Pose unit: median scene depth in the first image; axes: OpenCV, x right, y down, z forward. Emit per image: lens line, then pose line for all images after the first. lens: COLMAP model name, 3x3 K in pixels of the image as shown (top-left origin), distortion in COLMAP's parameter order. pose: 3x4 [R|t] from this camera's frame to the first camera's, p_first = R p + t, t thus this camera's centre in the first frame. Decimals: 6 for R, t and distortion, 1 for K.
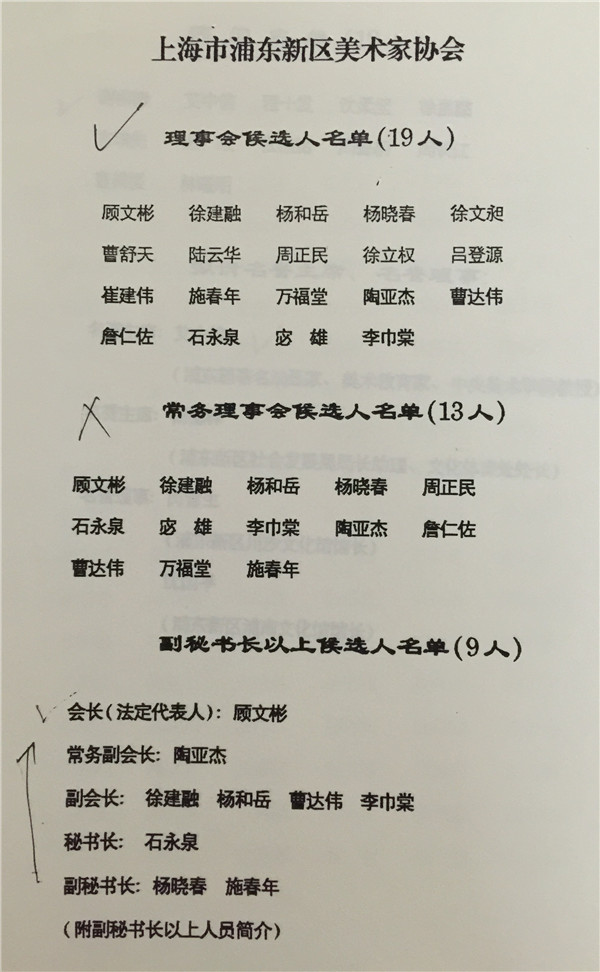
lens RADIAL K [[856.0, 0, 291.6], [0, 856.0, 483.8], [0, 0, 1]] dist [-0.048222, 0.034479]
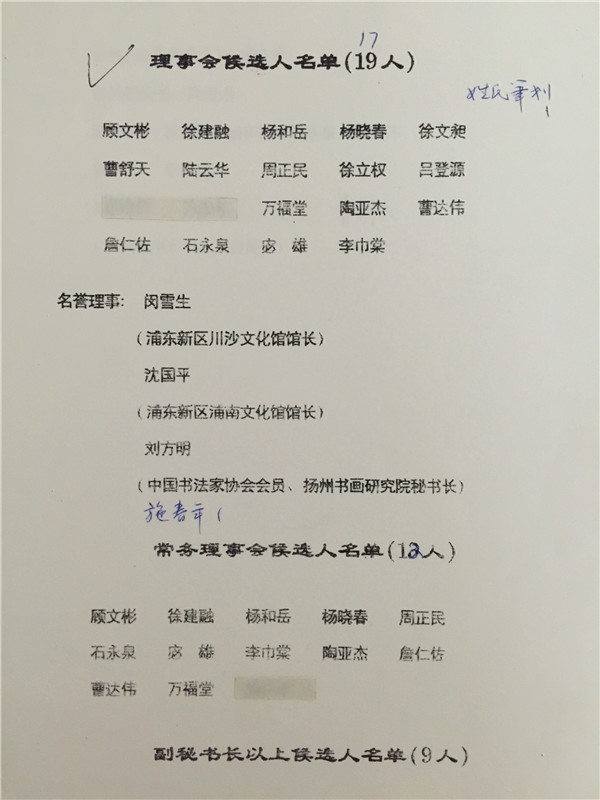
lens RADIAL K [[757.4, 0, 296.4], [0, 757.4, 399.0], [0, 0, 1]] dist [0.011996, 0.000000]
pose [[0.999661, -0.006693, 0.025156, 0.013551], [0.005526, 0.998918, 0.046184, -0.329494], [-0.025438, -0.046030, 0.998616, 0.002061]]
